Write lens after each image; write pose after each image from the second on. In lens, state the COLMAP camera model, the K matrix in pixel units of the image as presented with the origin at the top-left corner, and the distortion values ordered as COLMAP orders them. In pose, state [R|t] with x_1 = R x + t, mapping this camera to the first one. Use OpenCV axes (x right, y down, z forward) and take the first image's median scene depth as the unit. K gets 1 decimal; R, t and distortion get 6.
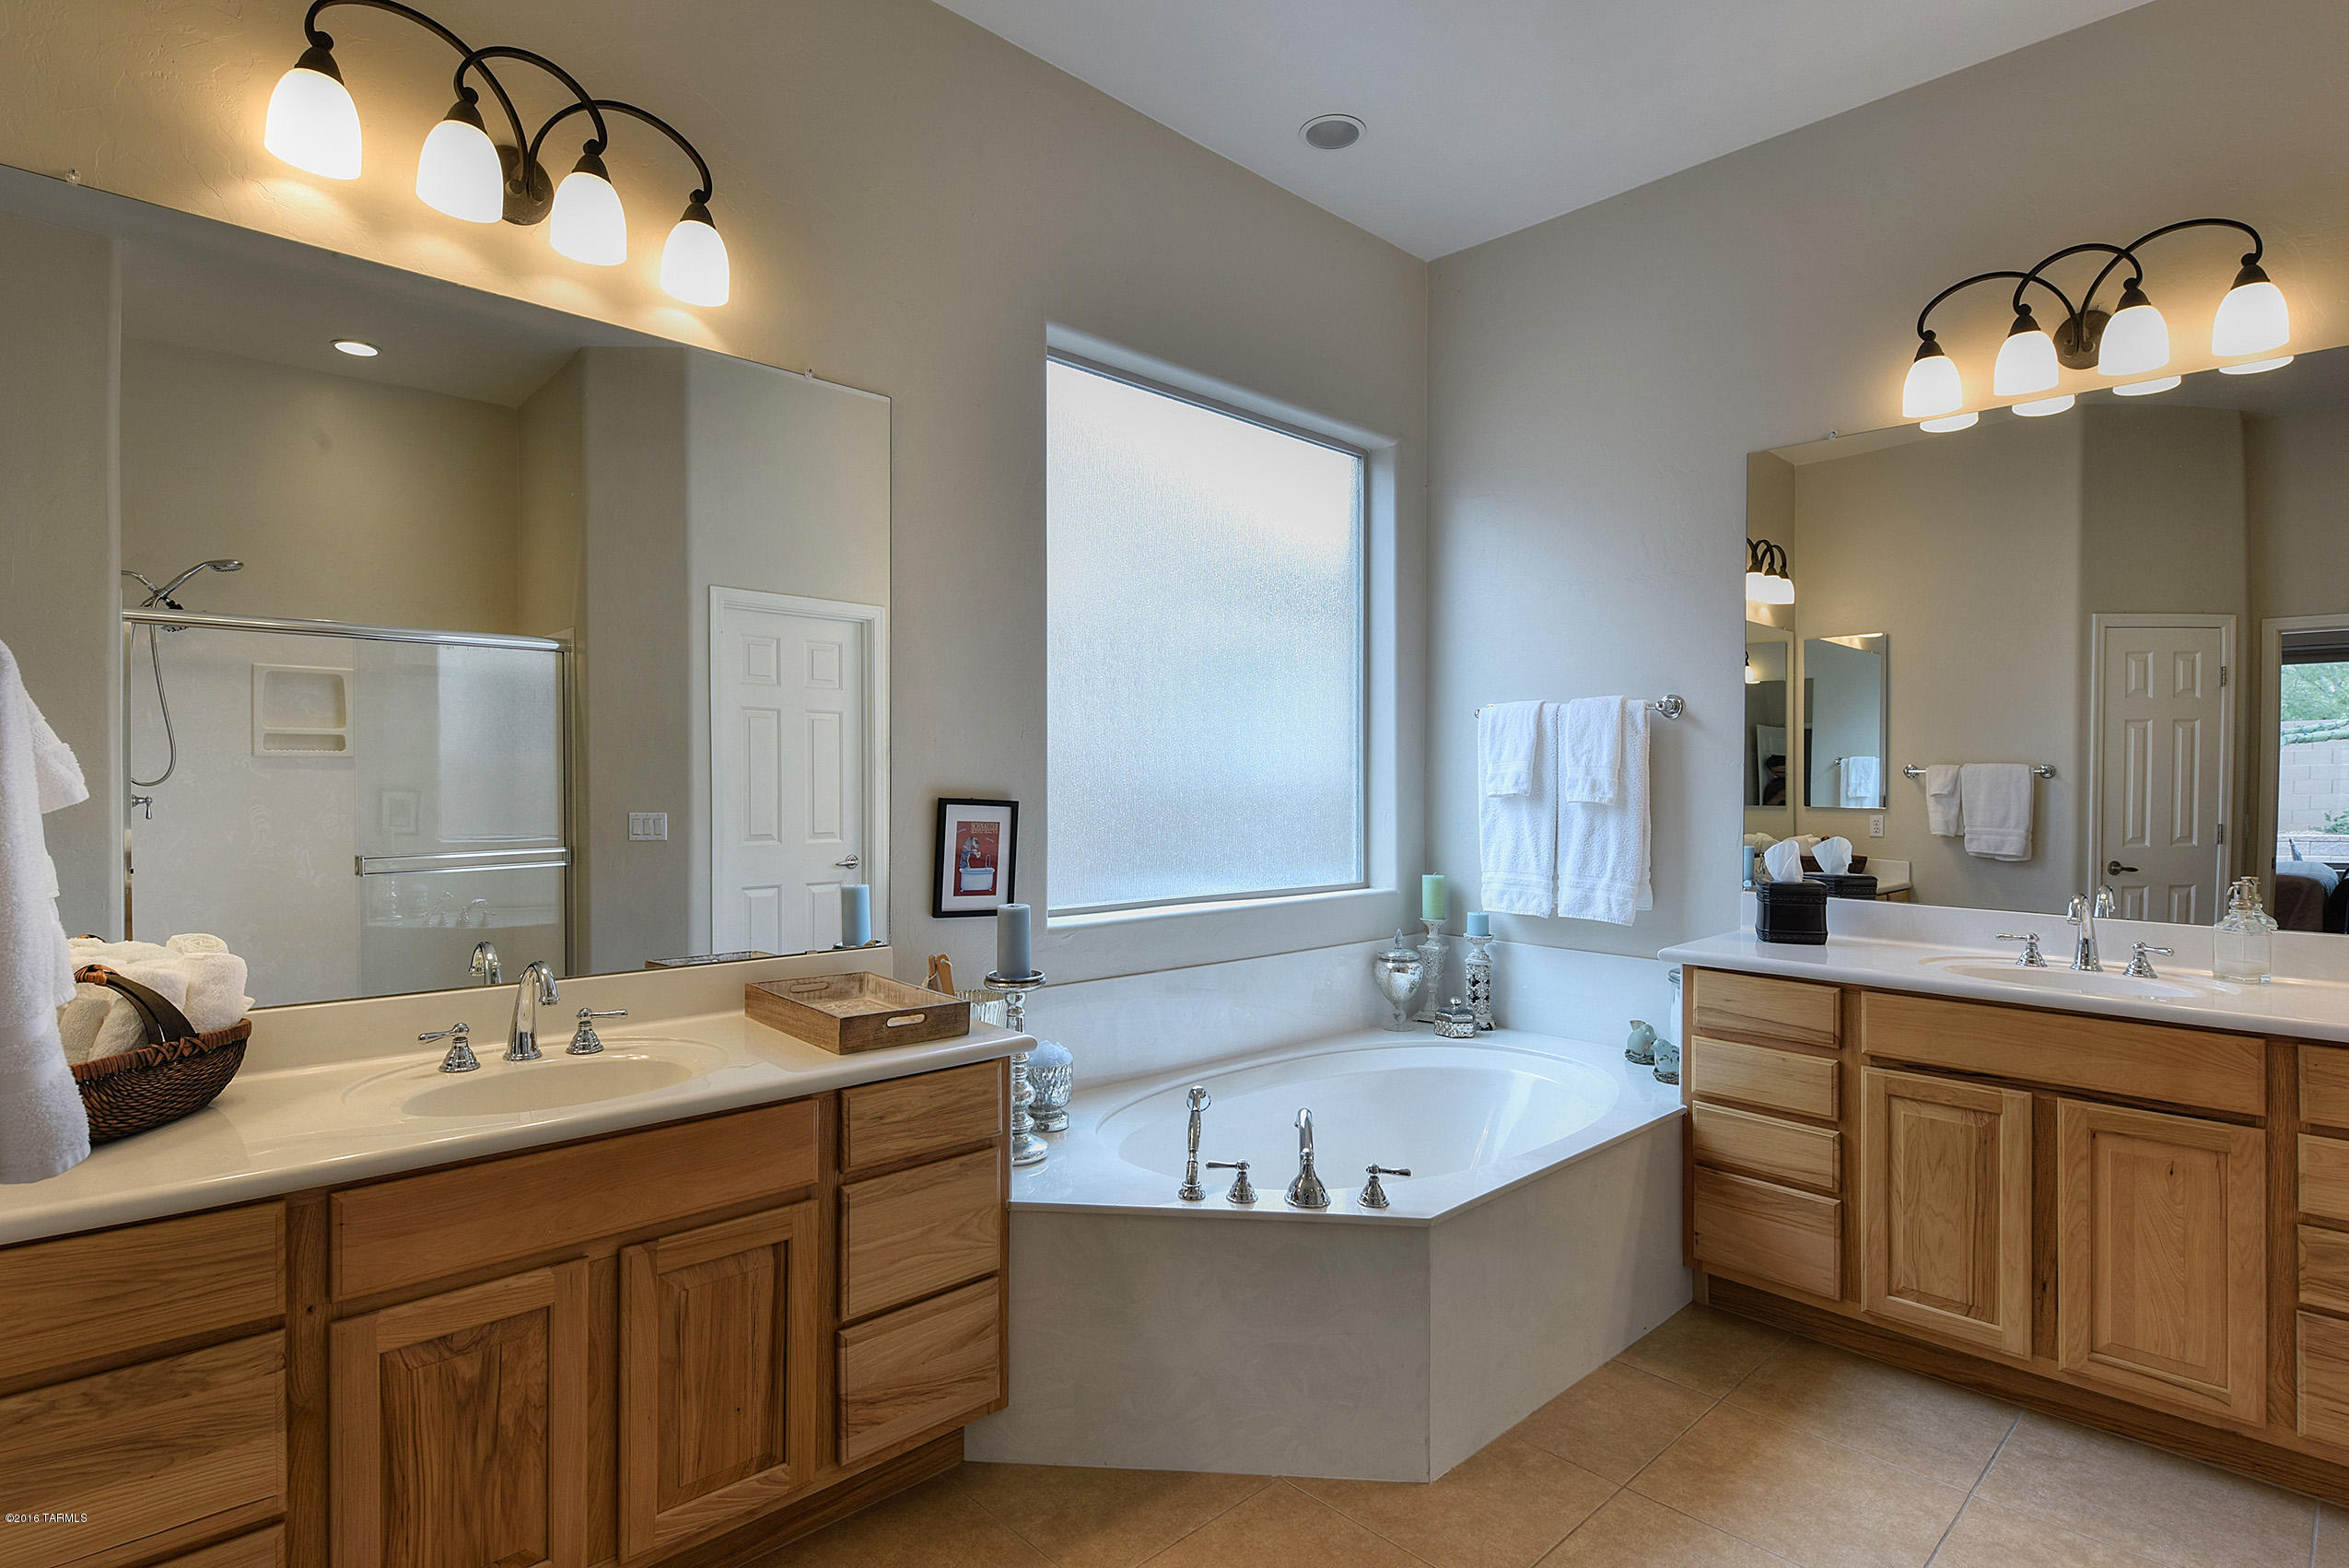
lens RADIAL K [[1219.4, 0, 1122.6], [0, 1219.4, 785.6], [0, 0, 1]] dist [0.002516, -0.000334]
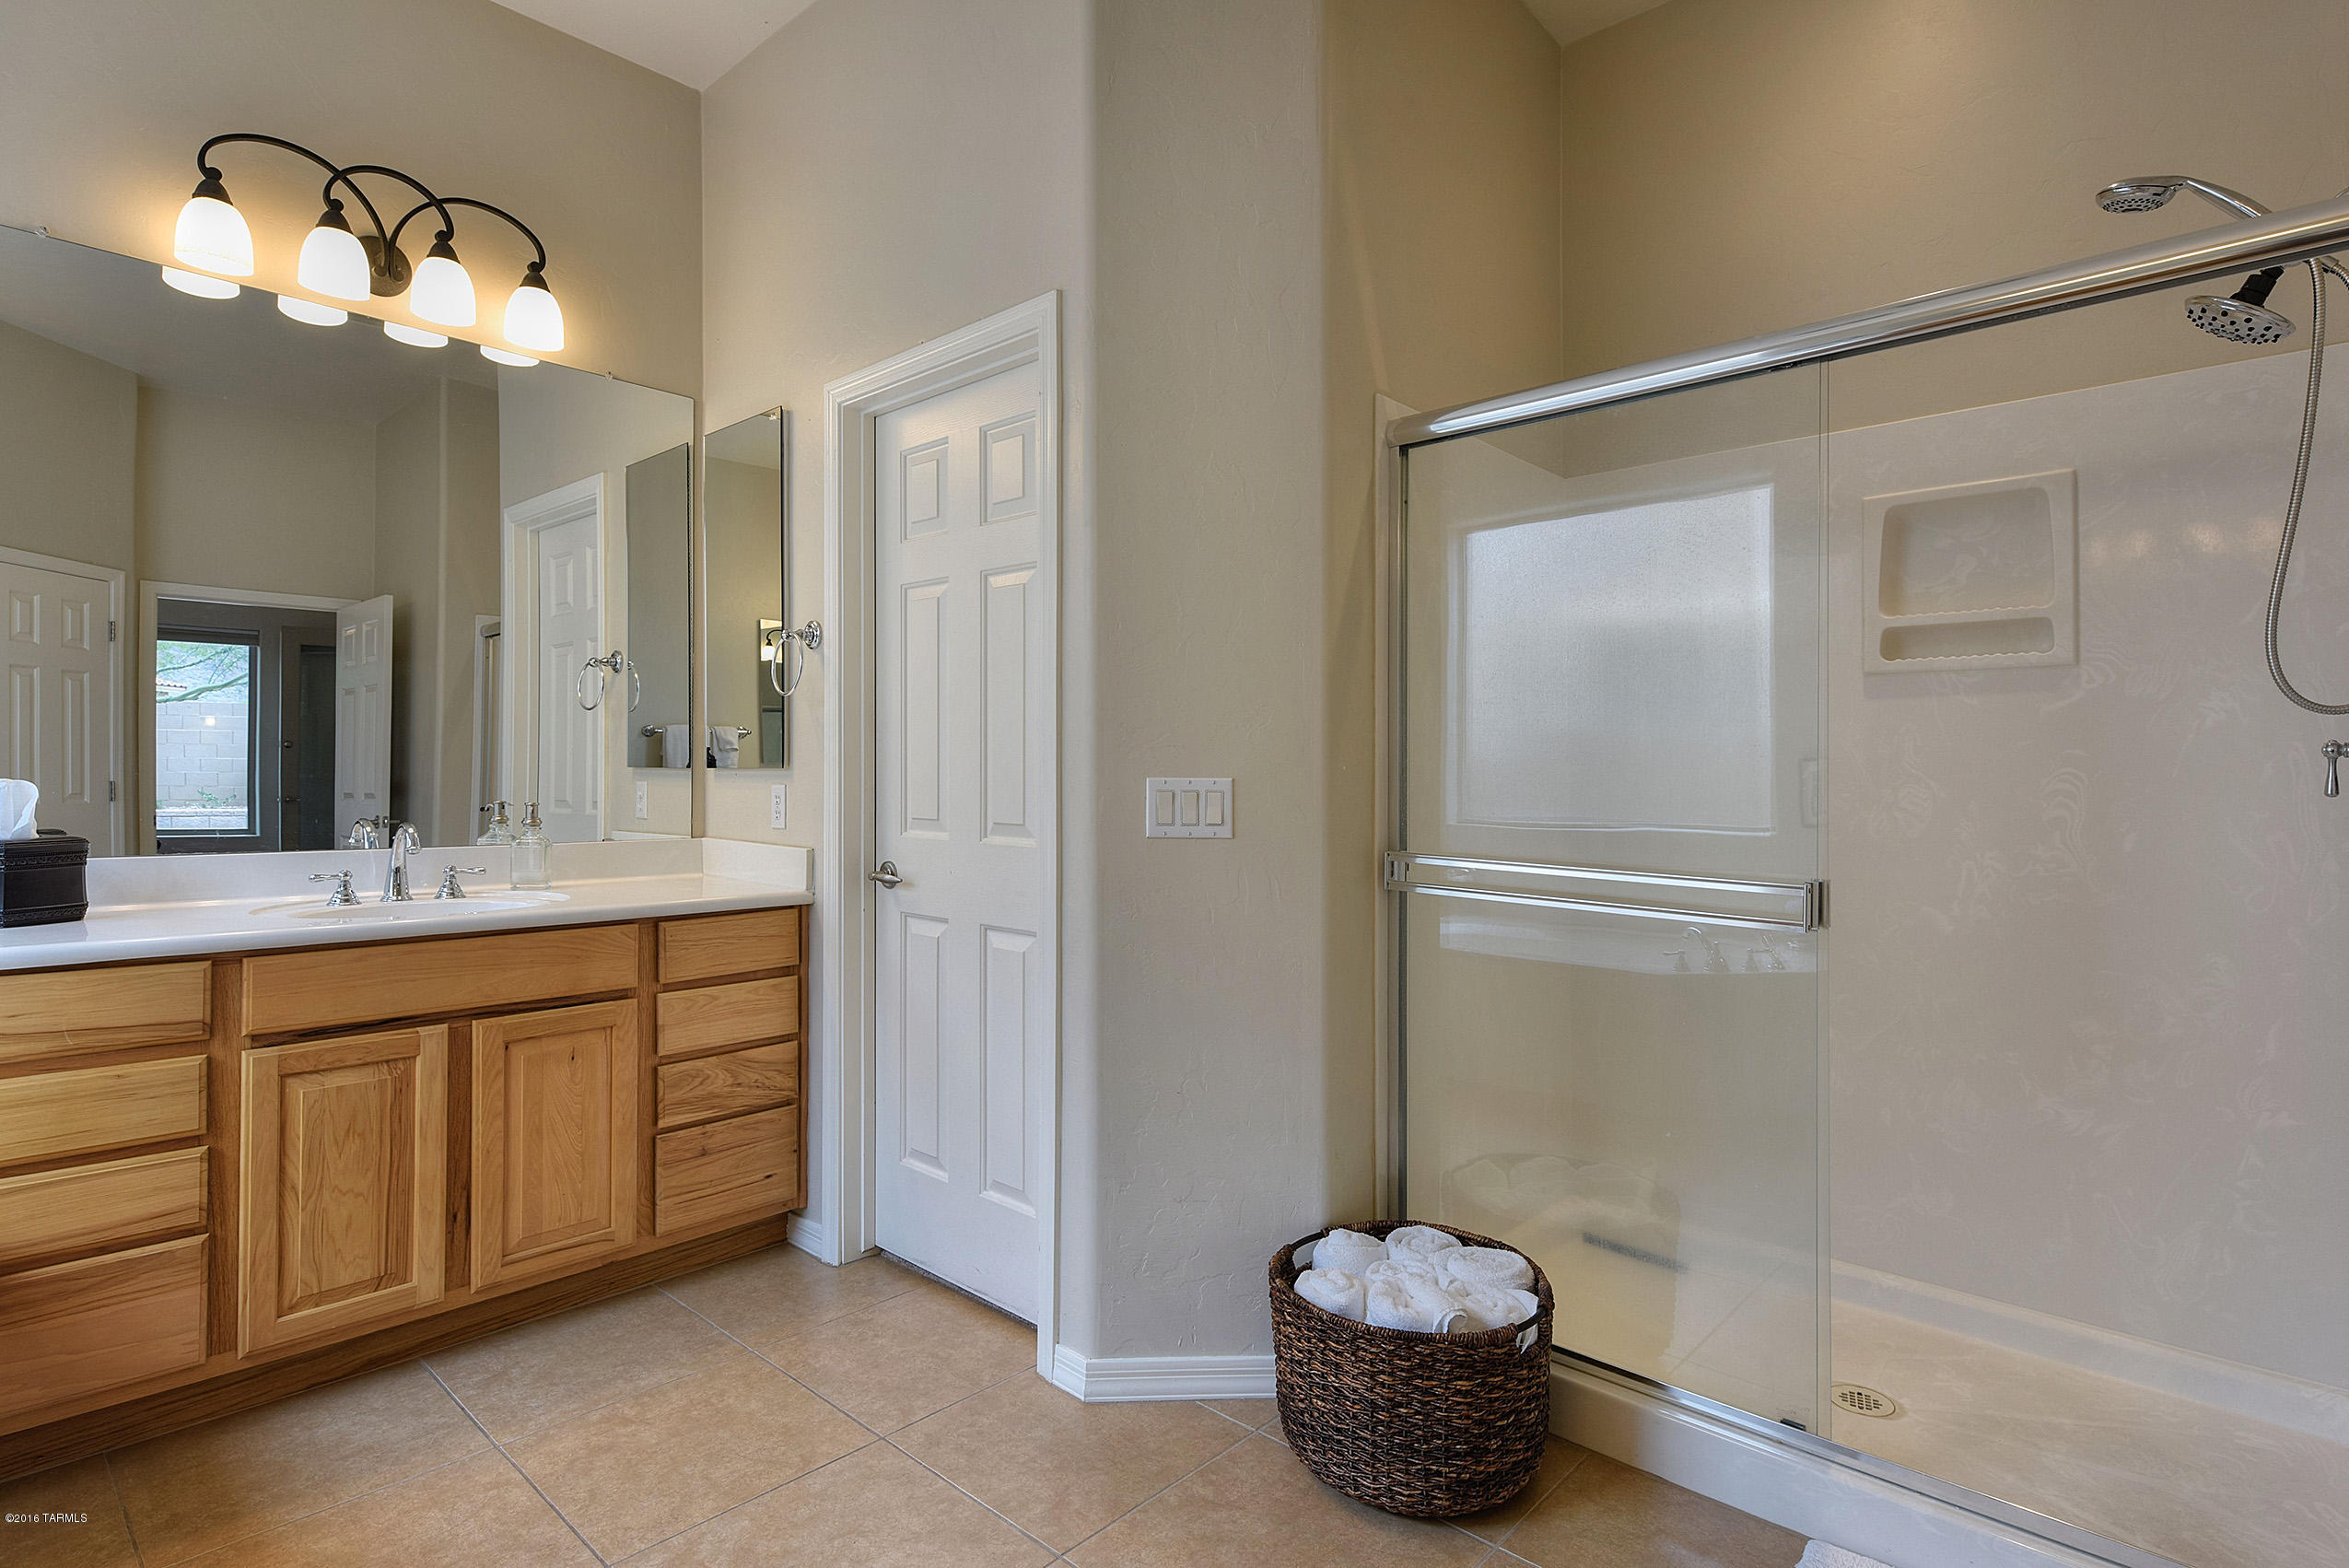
lens RADIAL K [[1153.8, 0, 1171.3], [0, 1153.8, 766.6], [0, 0, 1]] dist [-0.001576, -0.000887]
pose [[-0.079767, 0.000610, 0.996813, -0.209032], [0.000318, 1.000000, -0.000586, 0.045432], [-0.996813, 0.000270, -0.079768, 0.477656]]
